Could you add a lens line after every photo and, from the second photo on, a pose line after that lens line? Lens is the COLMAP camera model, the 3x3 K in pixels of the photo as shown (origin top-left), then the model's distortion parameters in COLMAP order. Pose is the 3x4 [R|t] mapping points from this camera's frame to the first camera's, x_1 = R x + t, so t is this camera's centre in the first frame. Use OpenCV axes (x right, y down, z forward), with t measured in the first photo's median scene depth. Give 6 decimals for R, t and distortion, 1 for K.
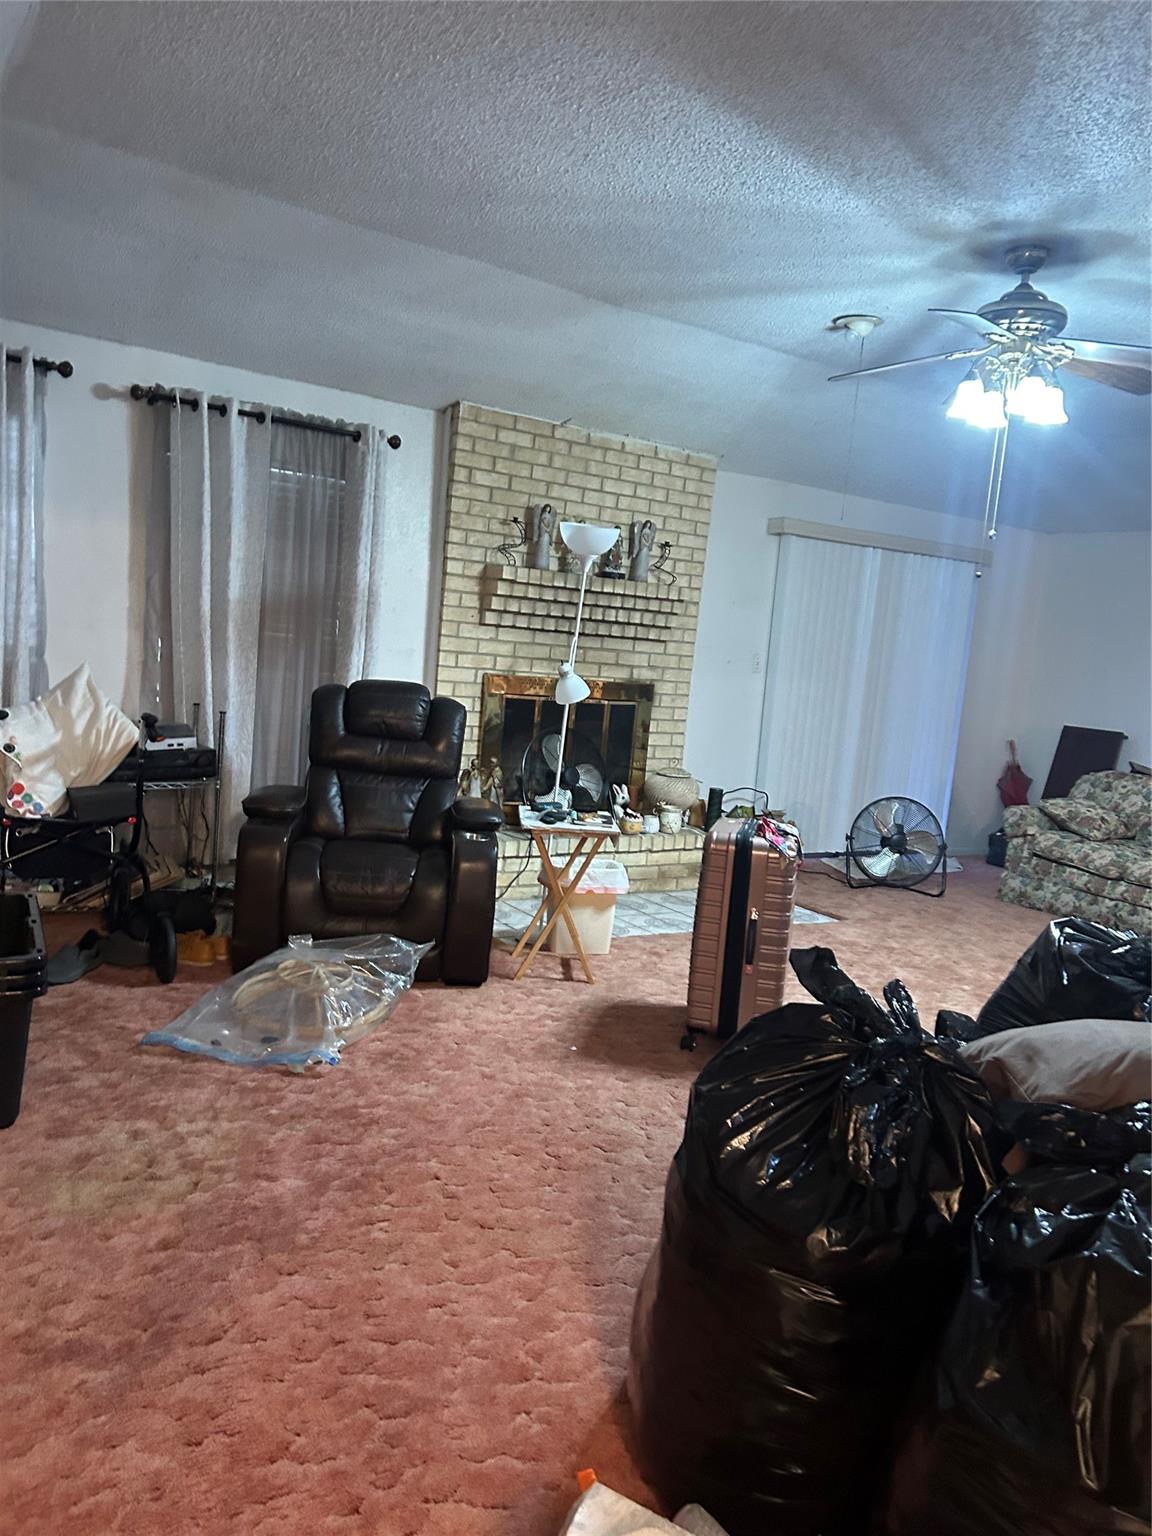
lens RADIAL K [[1131.7, 0, 583.0], [0, 1131.7, 766.4], [0, 0, 1]] dist [0.013840, 0.000876]
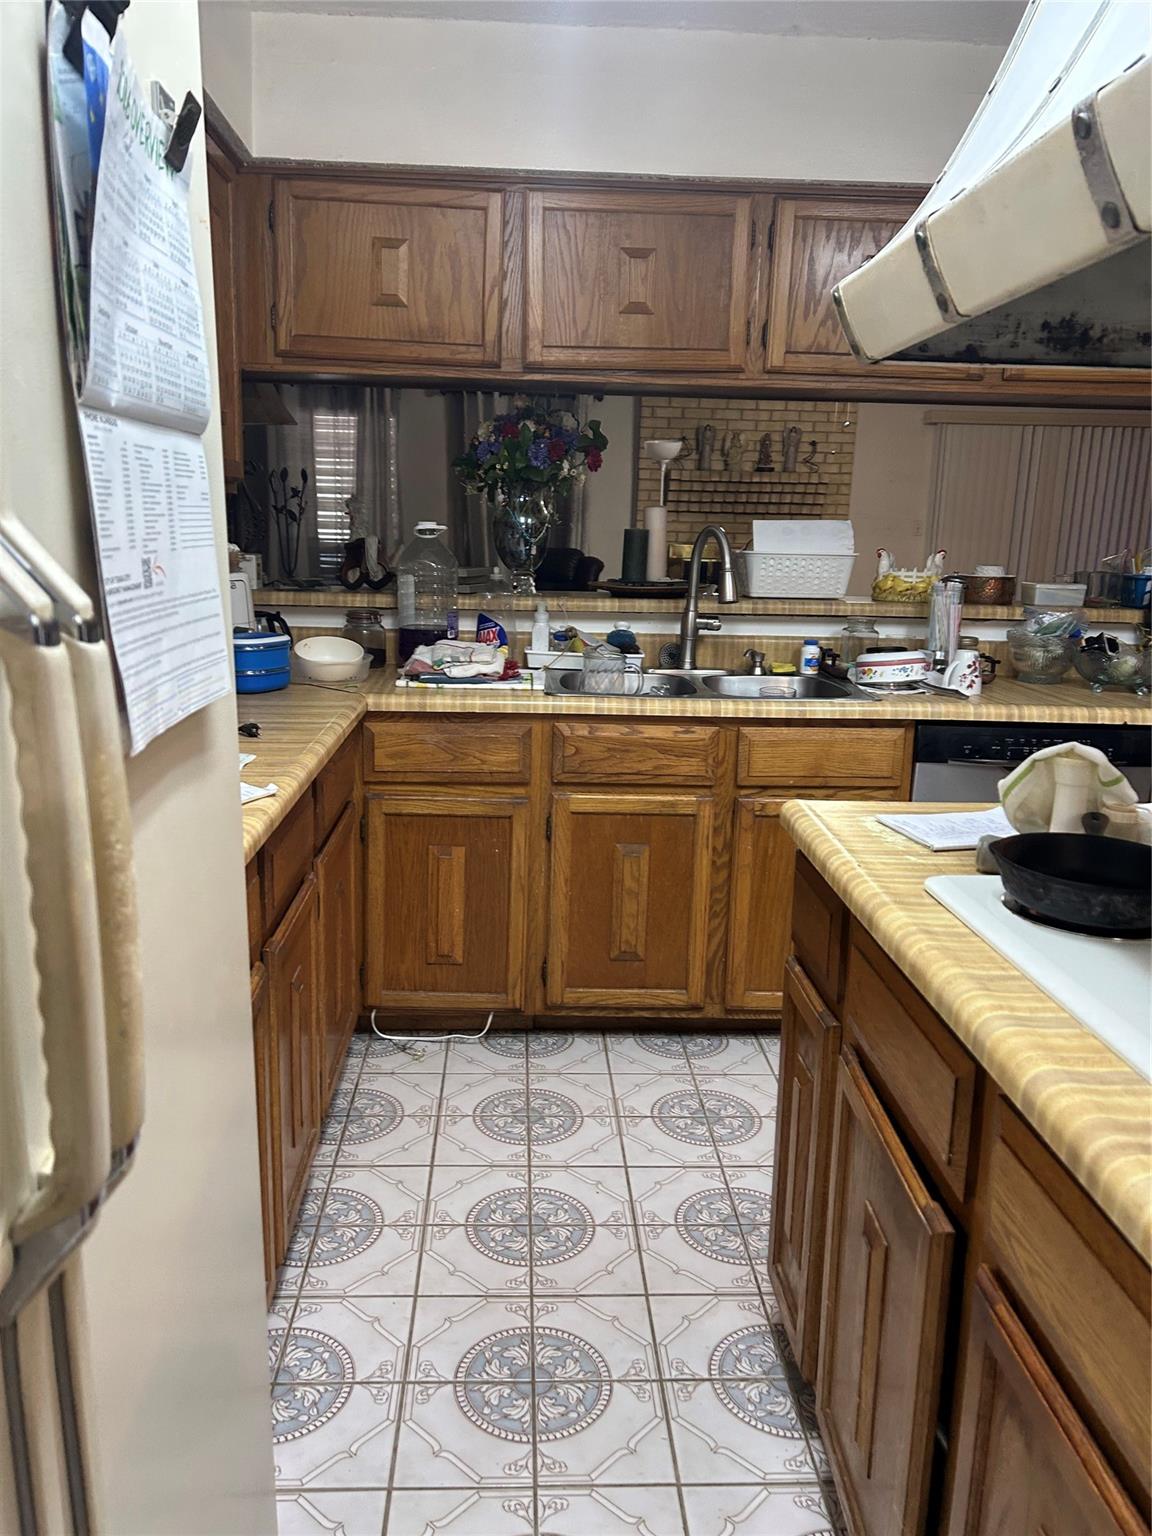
lens RADIAL K [[1131.7, 0, 573.5], [0, 1131.7, 769.8], [0, 0, 1]] dist [0.013840, 0.000876]
pose [[0.848738, 0.047996, -0.526632, 0.717465], [-0.008645, 0.996999, 0.076930, 0.120157], [0.528743, -0.060741, 0.846606, -0.423113]]
